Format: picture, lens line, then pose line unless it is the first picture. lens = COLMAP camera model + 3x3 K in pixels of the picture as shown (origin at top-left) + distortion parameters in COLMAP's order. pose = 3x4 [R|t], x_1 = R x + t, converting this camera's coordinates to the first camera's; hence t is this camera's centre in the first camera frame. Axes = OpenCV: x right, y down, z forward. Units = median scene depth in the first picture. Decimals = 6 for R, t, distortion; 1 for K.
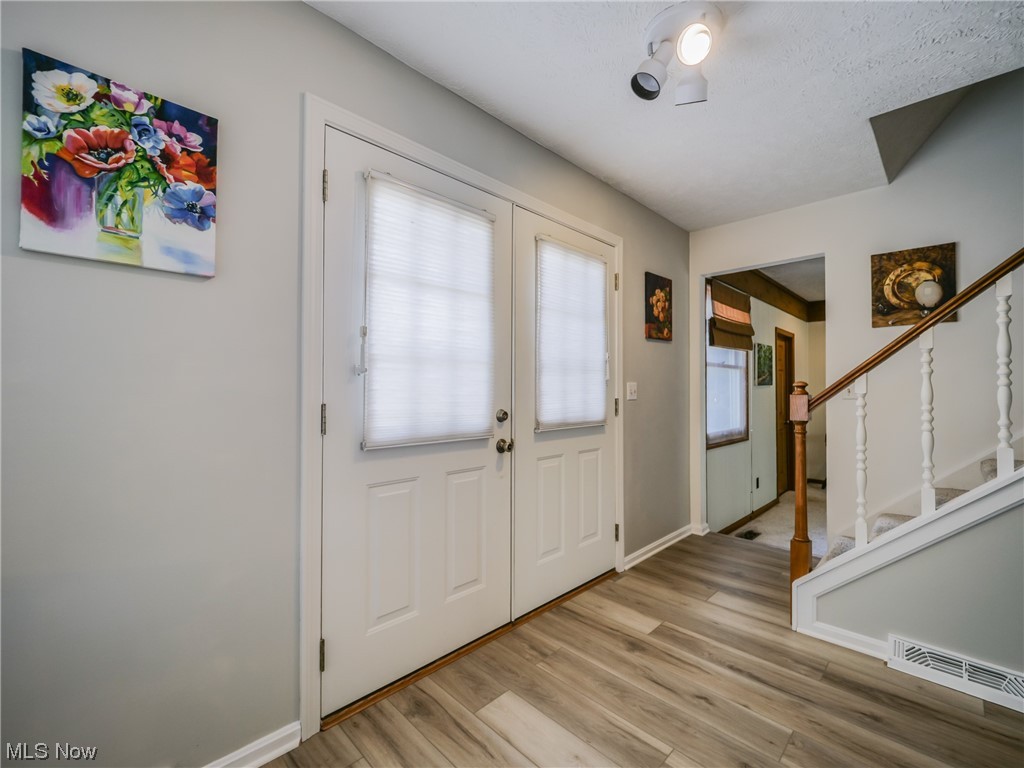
lens RADIAL K [[447.8, 0, 505.3], [0, 447.8, 383.0], [0, 0, 1]] dist [0.002074, -0.000046]
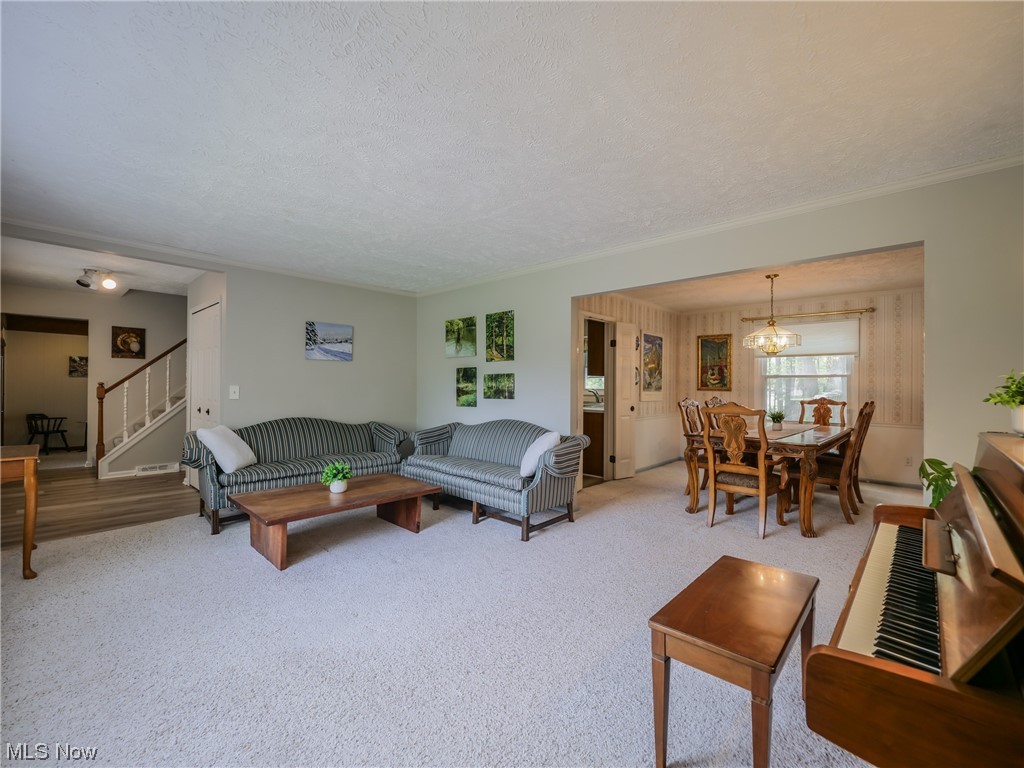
lens RADIAL K [[447.8, 0, 506.0], [0, 447.8, 386.8], [0, 0, 1]] dist [0.002074, -0.000046]
pose [[-0.009187, -0.002644, 0.999954, -1.580092], [-0.020222, 0.999792, 0.002458, -0.024400], [-0.999753, -0.020198, -0.009239, -1.050570]]
